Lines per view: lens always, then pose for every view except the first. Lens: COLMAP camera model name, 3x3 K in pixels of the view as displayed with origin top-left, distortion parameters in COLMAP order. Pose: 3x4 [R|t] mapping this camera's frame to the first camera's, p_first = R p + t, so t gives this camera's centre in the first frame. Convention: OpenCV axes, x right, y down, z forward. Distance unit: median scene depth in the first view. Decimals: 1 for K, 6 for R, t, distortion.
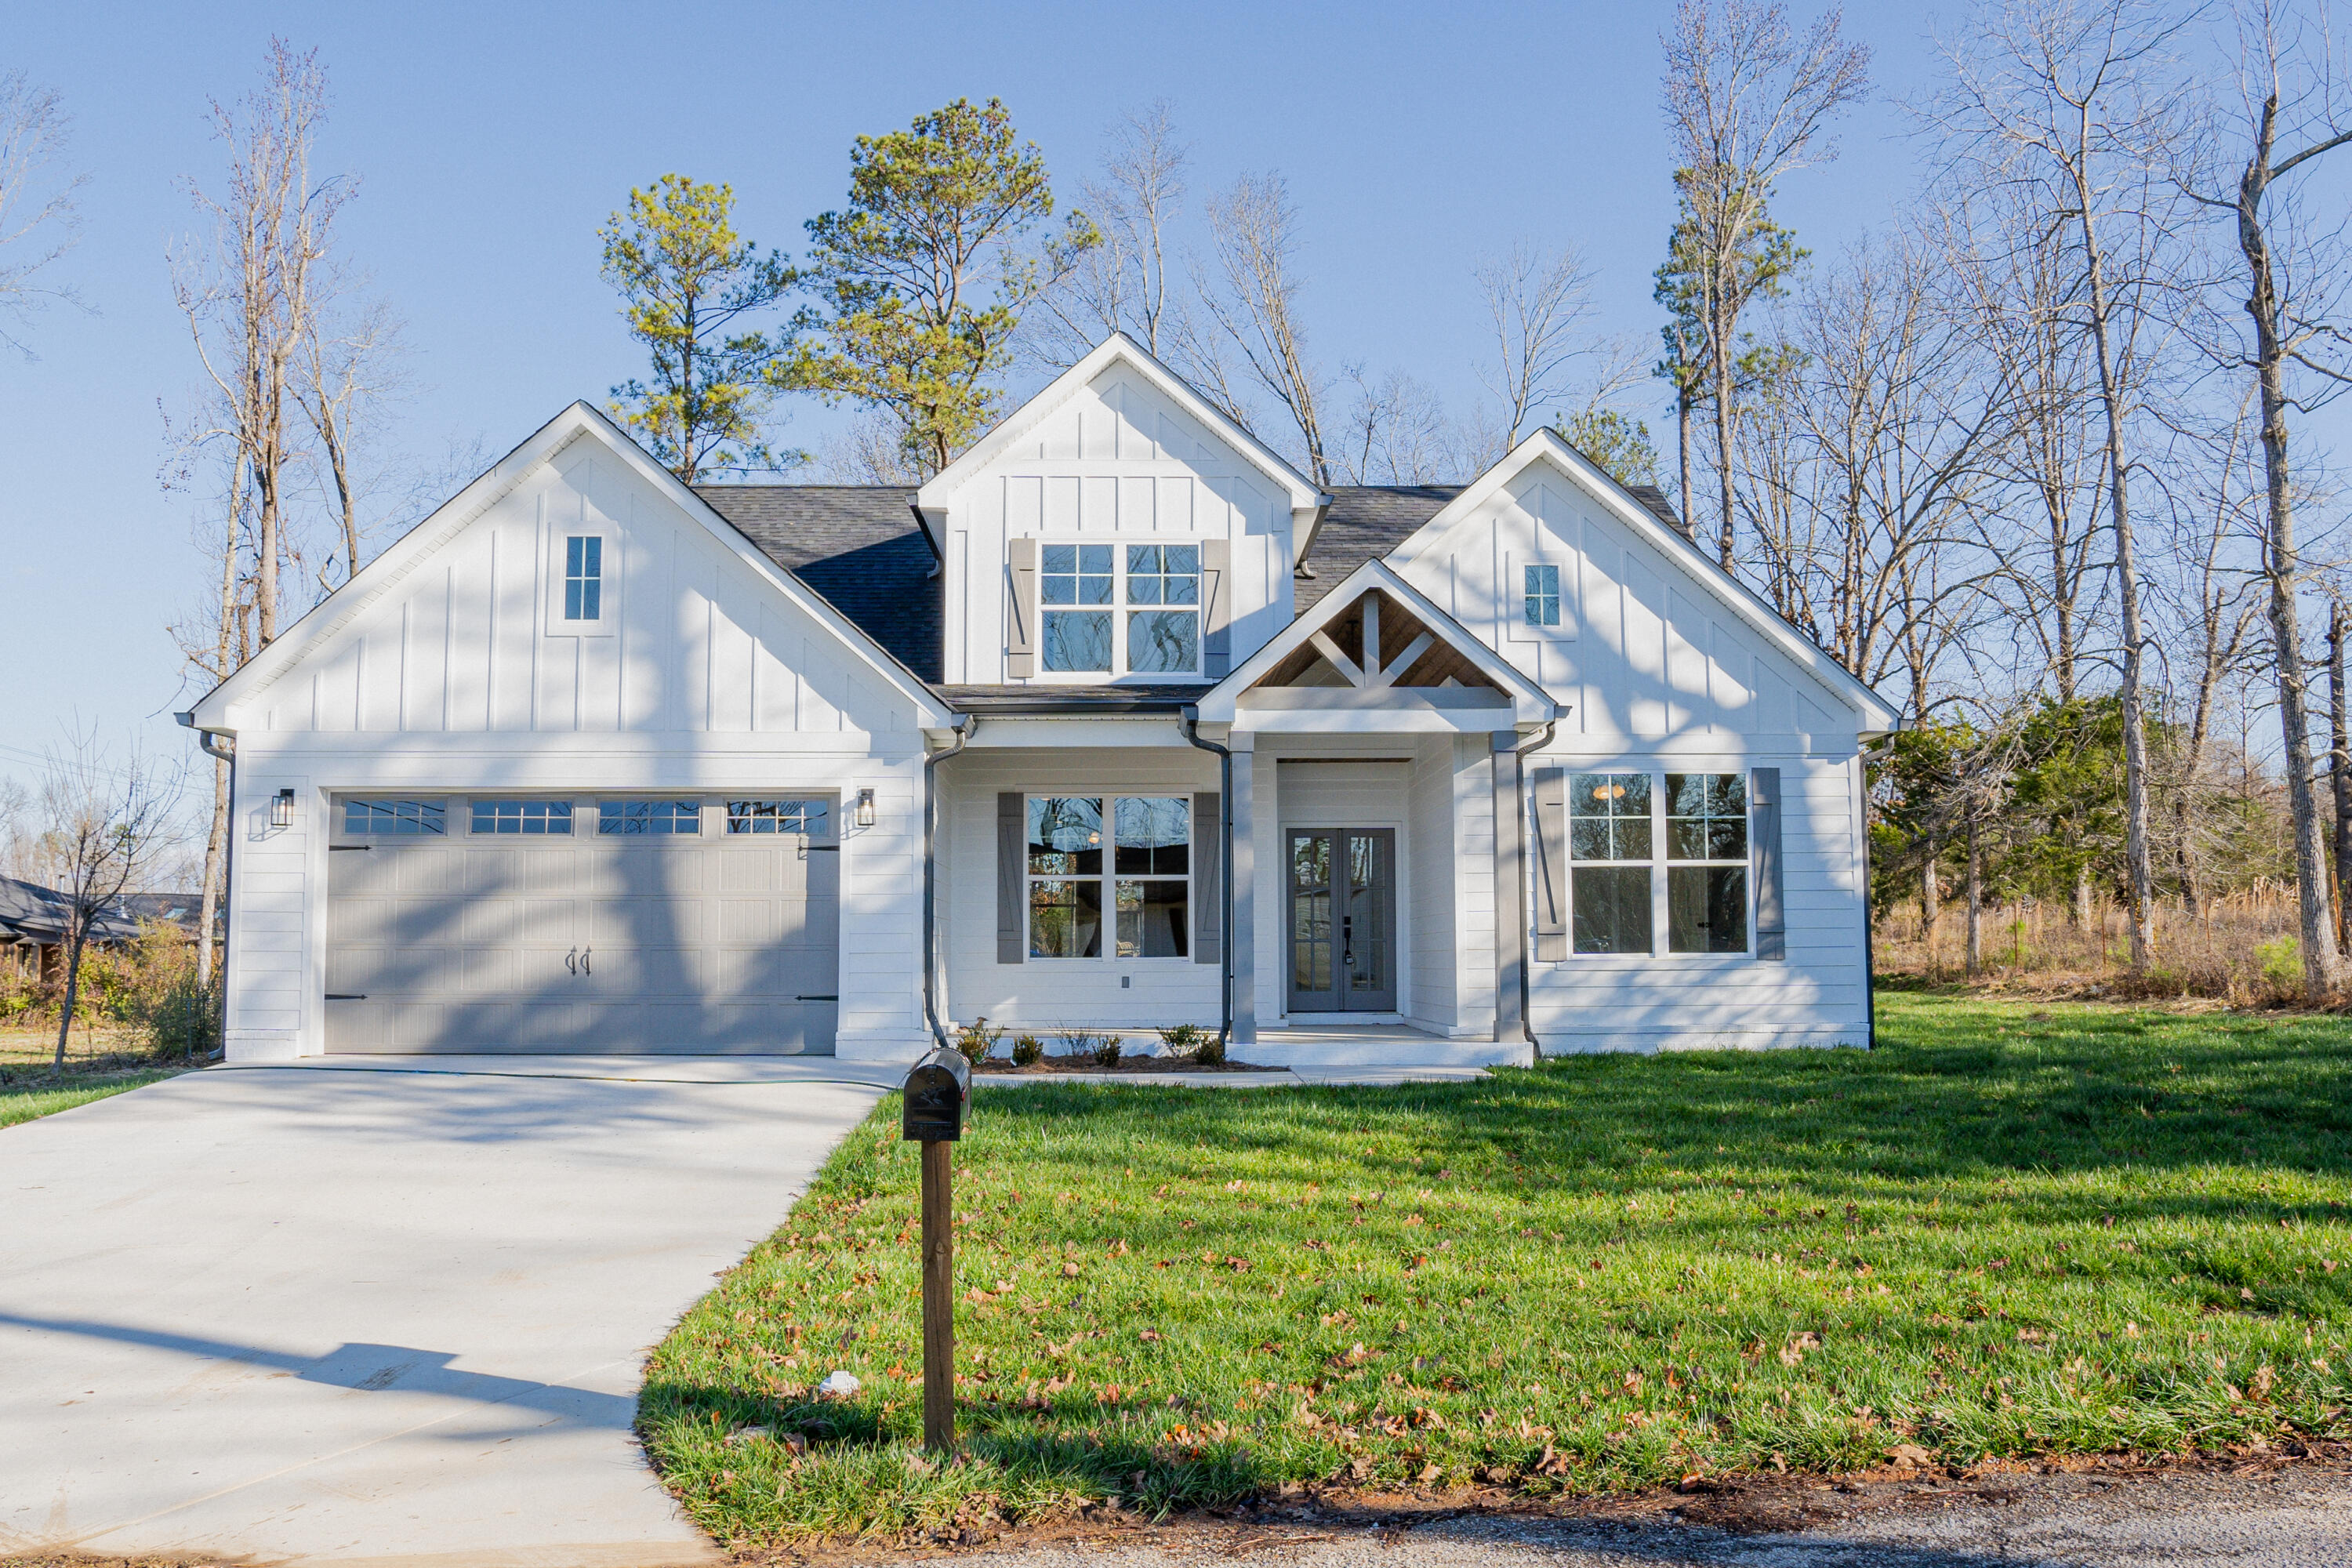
lens RADIAL K [[1912.9, 0, 1176.0], [0, 1912.9, 784.0], [0, 0, 1]] dist [-0.066188, -0.001152]
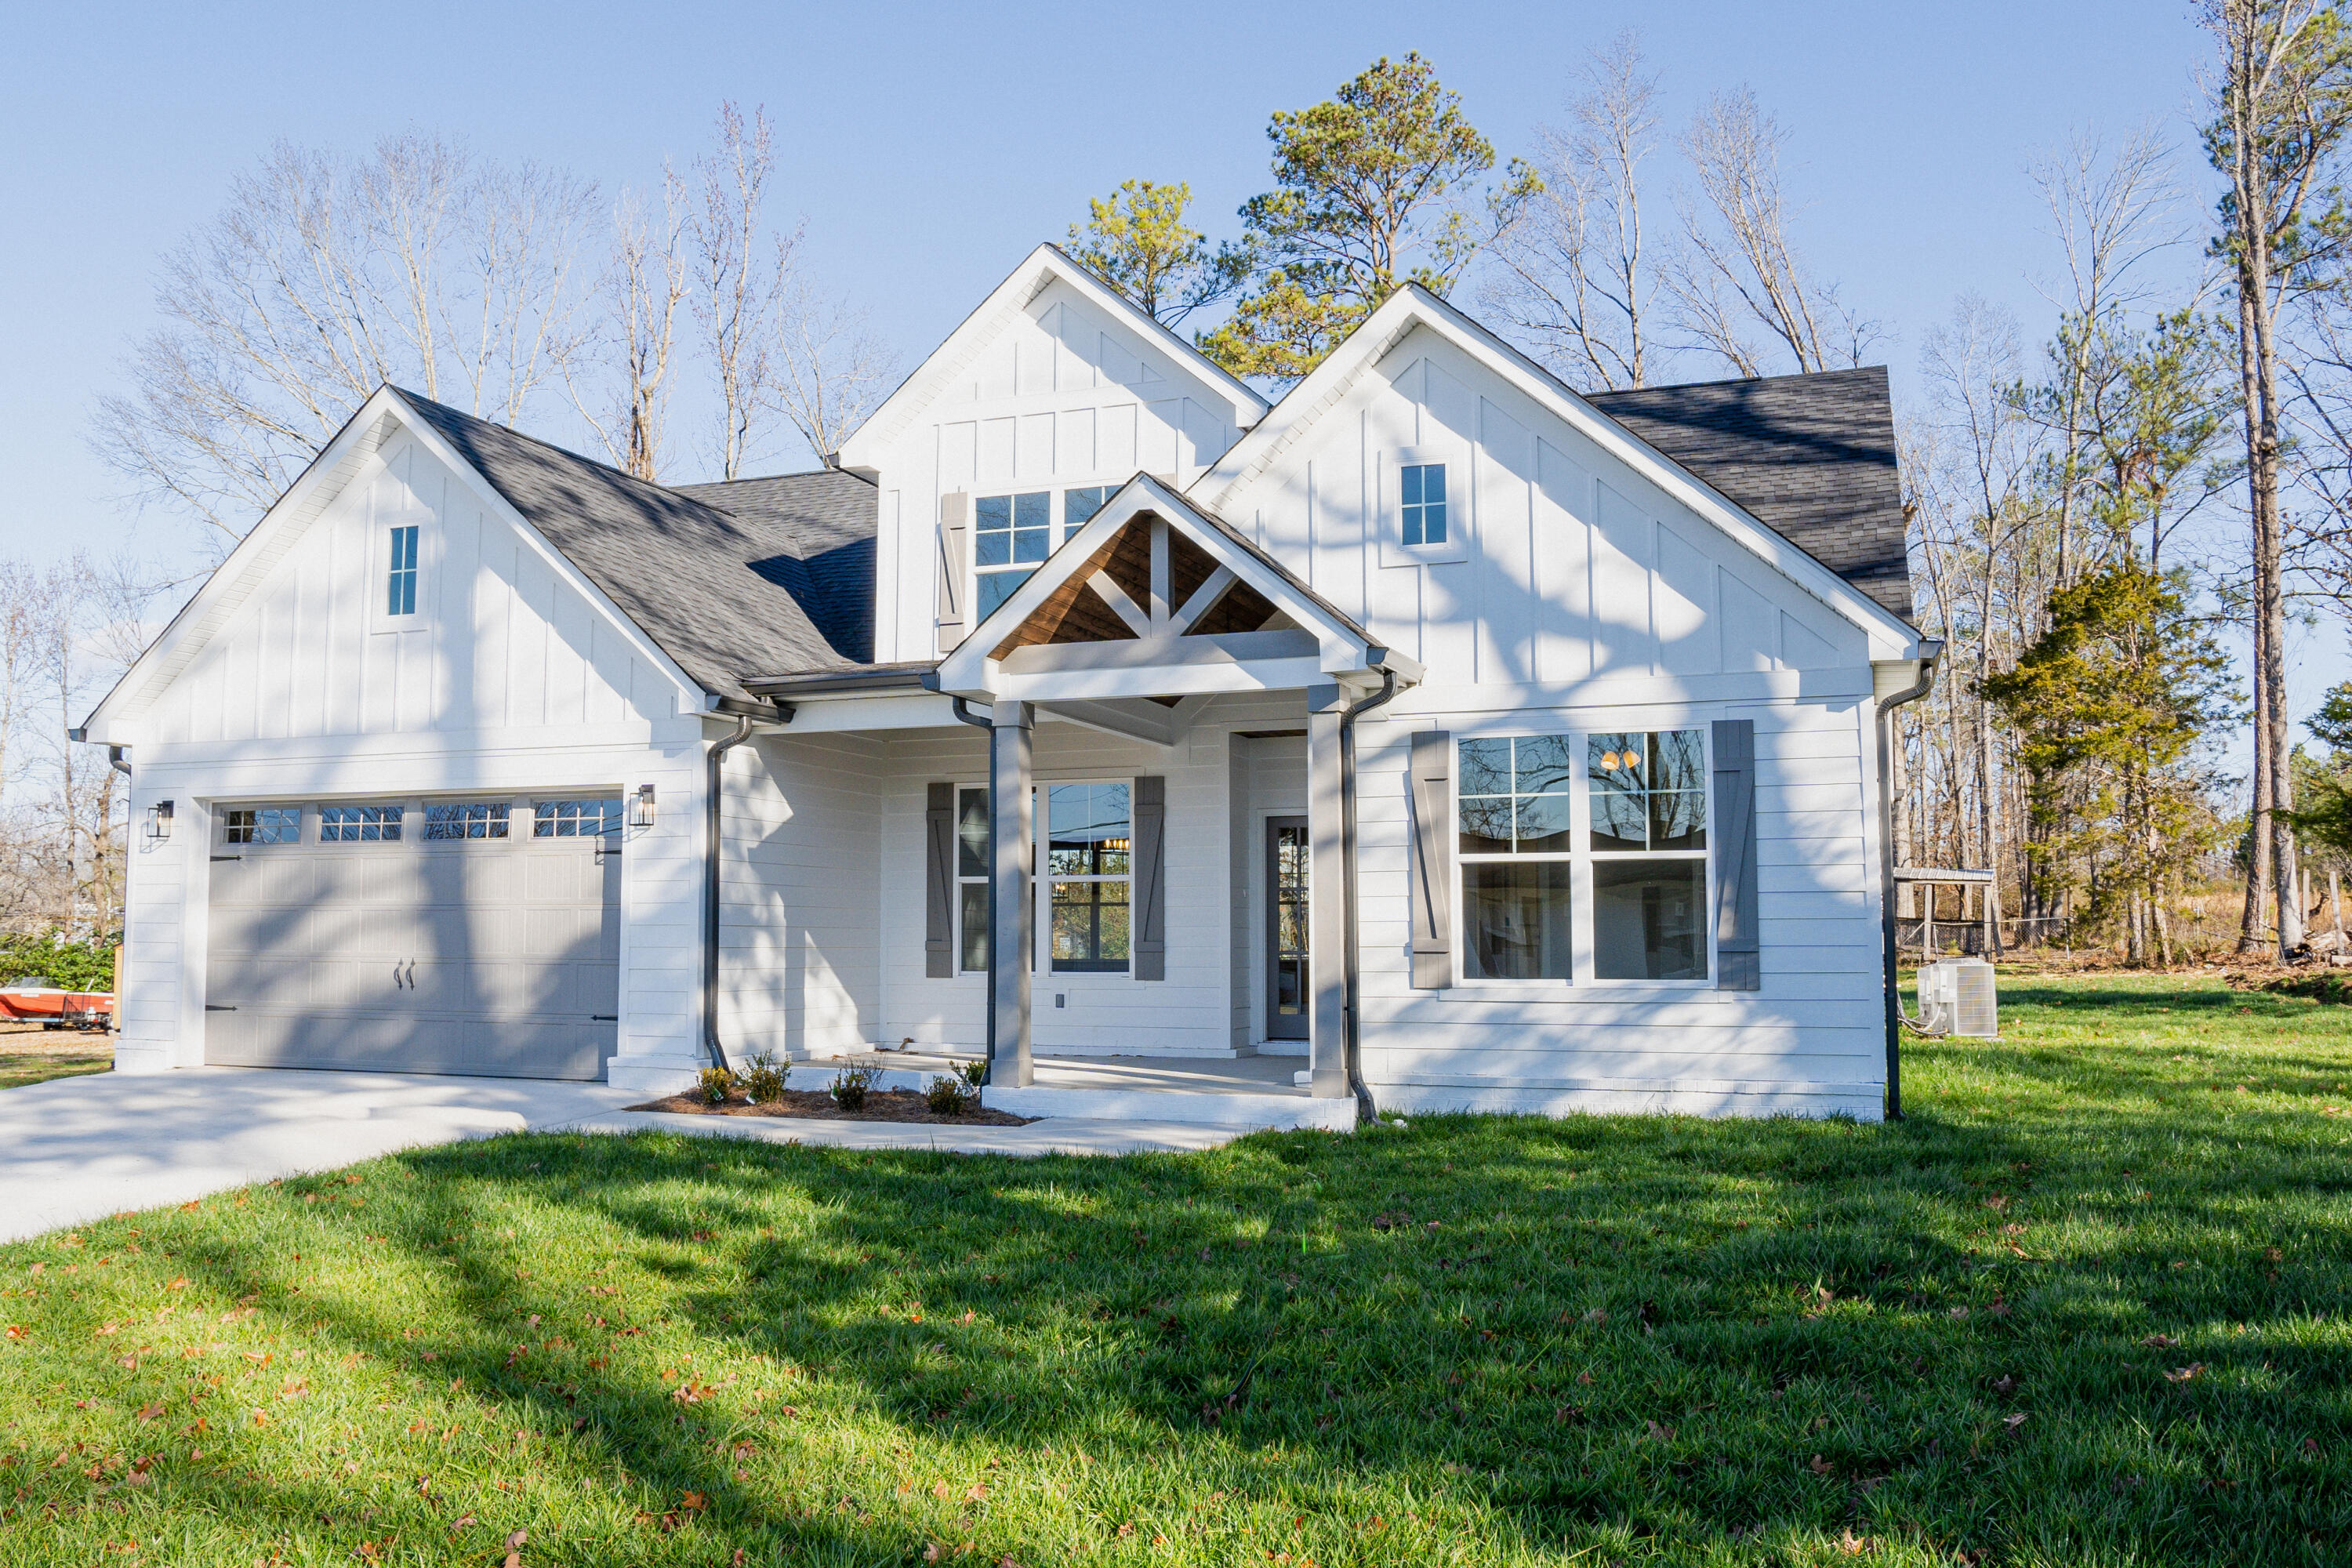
lens RADIAL K [[1861.0, 0, 1176.0], [0, 1861.0, 784.0], [0, 0, 1]] dist [-0.101533, 0.124197]
pose [[0.930212, -0.027117, -0.366020, 0.374518], [0.029251, 0.999572, 0.000285, 0.009088], [0.365855, -0.010971, 0.930607, 0.282503]]
